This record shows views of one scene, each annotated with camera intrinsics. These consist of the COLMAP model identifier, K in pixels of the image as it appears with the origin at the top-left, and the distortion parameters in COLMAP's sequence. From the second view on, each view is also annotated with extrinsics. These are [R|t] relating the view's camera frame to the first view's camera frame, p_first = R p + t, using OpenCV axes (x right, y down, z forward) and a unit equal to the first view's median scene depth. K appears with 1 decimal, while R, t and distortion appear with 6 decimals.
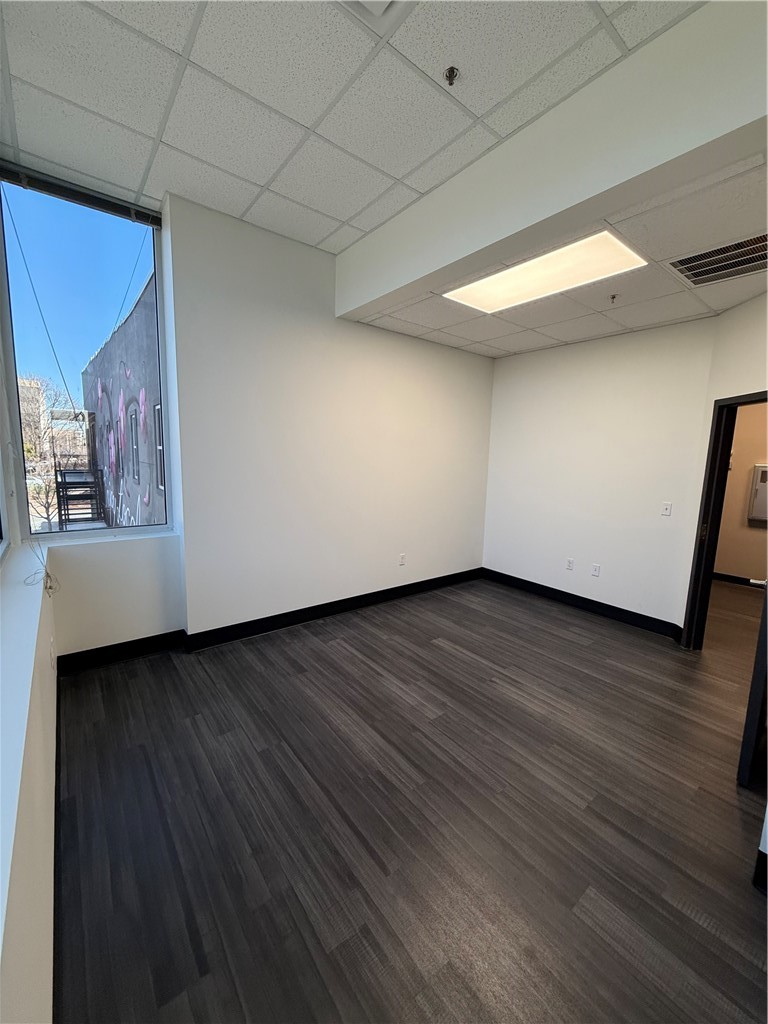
lens RADIAL K [[406.2, 0, 381.8], [0, 406.2, 510.9], [0, 0, 1]] dist [-0.000761, -0.000302]
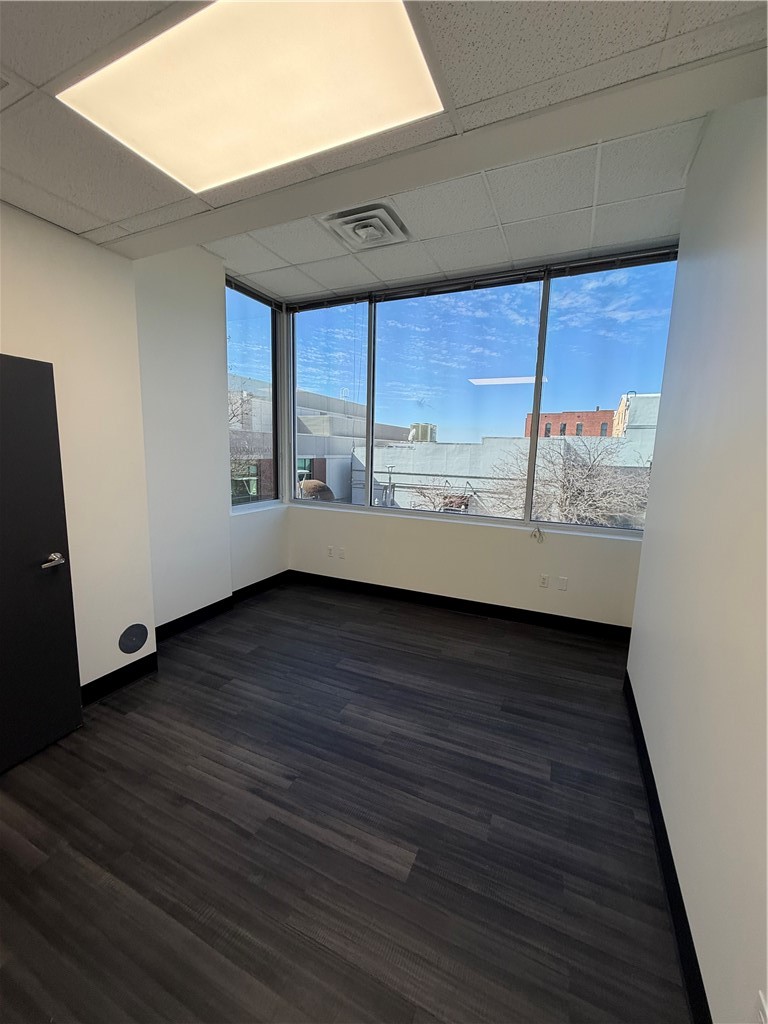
lens RADIAL K [[406.2, 0, 383.1], [0, 406.2, 510.2], [0, 0, 1]] dist [-0.000761, -0.000302]
pose [[-0.889485, 0.020116, -0.456521, 0.462999], [-0.109858, 0.960318, 0.256361, -0.229652], [0.443563, 0.278182, -0.851978, 1.614250]]
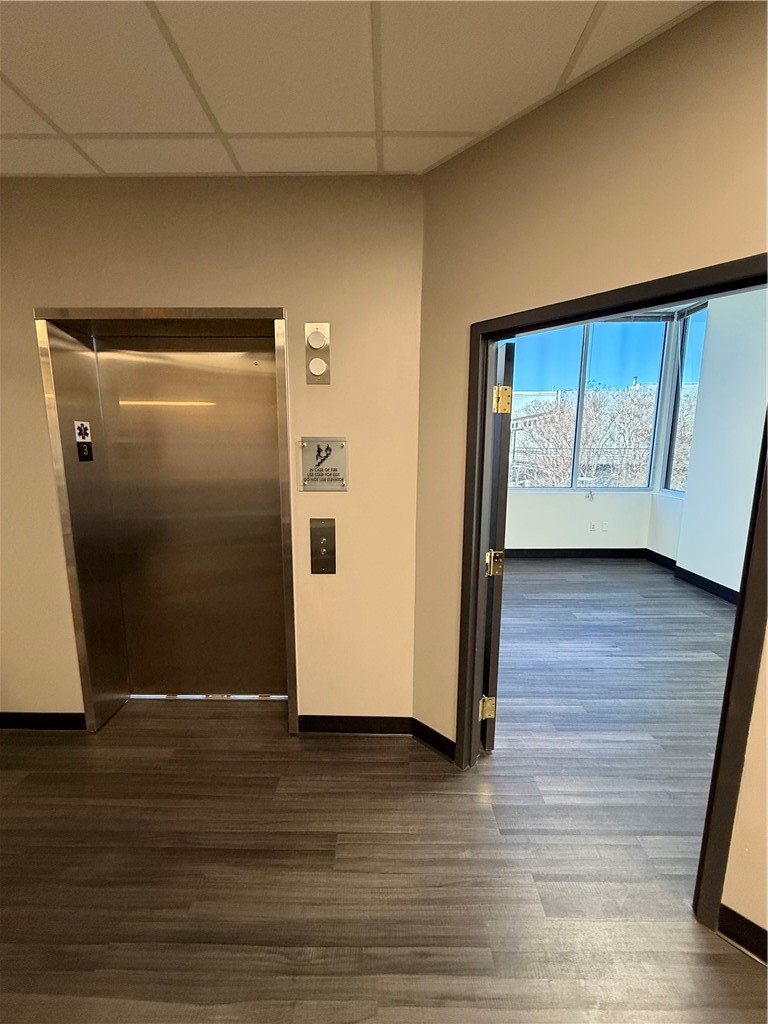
lens RADIAL K [[406.2, 0, 385.0], [0, 406.2, 510.0], [0, 0, 1]] dist [-0.000761, -0.000302]
pose [[-0.623032, 0.098787, -0.775933, 1.559282], [-0.126846, 0.966102, 0.224848, -0.115706], [0.771842, 0.238511, -0.589382, 1.135248]]
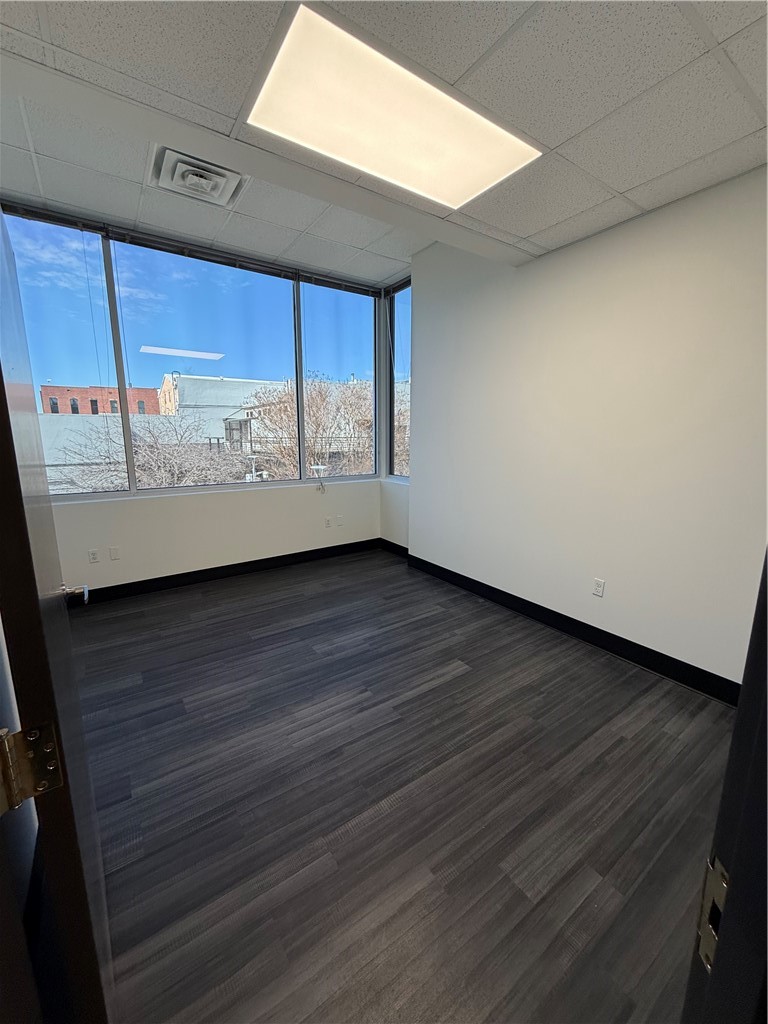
lens RADIAL K [[406.2, 0, 383.7], [0, 406.2, 510.2], [0, 0, 1]] dist [-0.000761, -0.000302]
pose [[-0.064673, 0.157814, -0.985349, 1.089013], [-0.138273, 0.976474, 0.165468, -0.093219], [0.988280, 0.146948, -0.041331, 1.071765]]
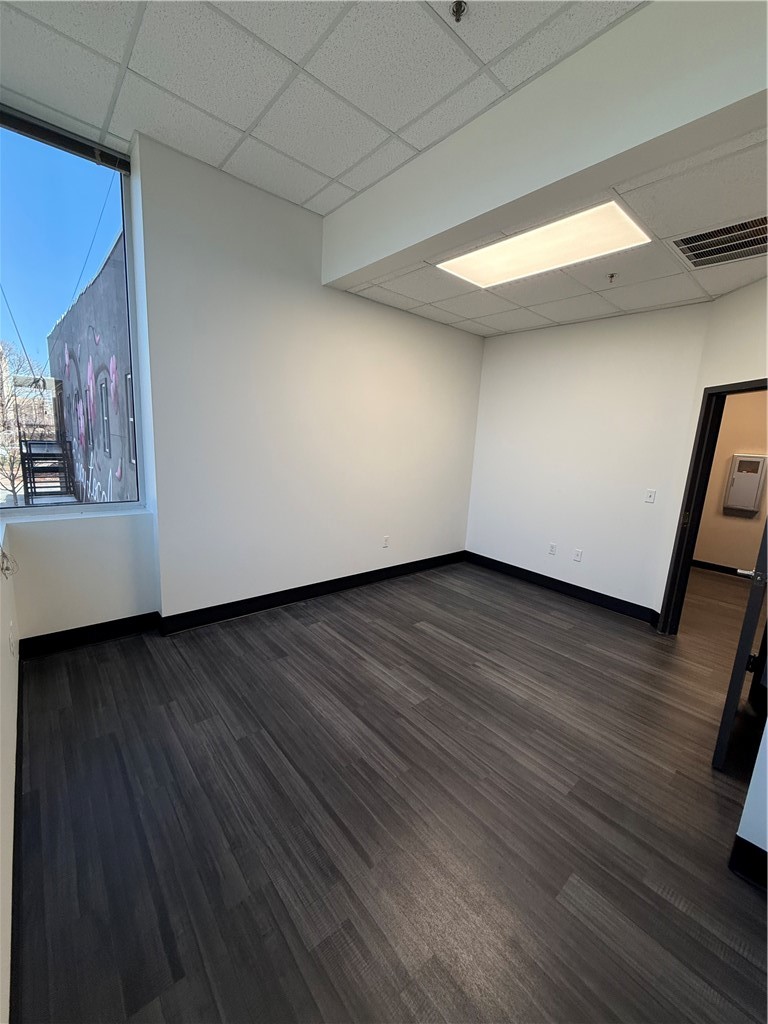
lens RADIAL K [[406.2, 0, 381.8], [0, 406.2, 510.6], [0, 0, 1]] dist [-0.000761, -0.000302]
pose [[0.998637, 0.019361, 0.048470, -0.013330], [-0.021665, 0.998638, 0.047473, -0.003314], [-0.047485, -0.048458, 0.997696, 0.037639]]
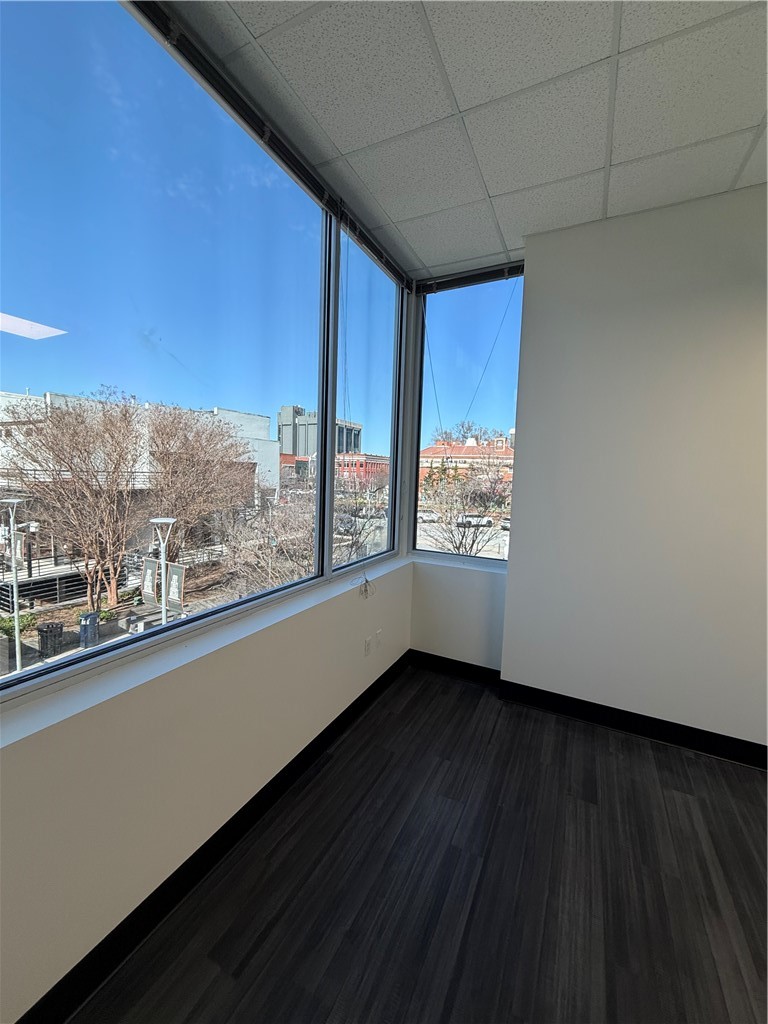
lens RADIAL K [[406.2, 0, 385.2], [0, 406.2, 510.7], [0, 0, 1]] dist [-0.000761, -0.000302]
pose [[0.428892, 0.067520, -0.900829, 0.273714], [-0.146589, 0.989188, 0.004351, -0.059439], [0.891383, 0.130185, 0.434153, 0.327348]]
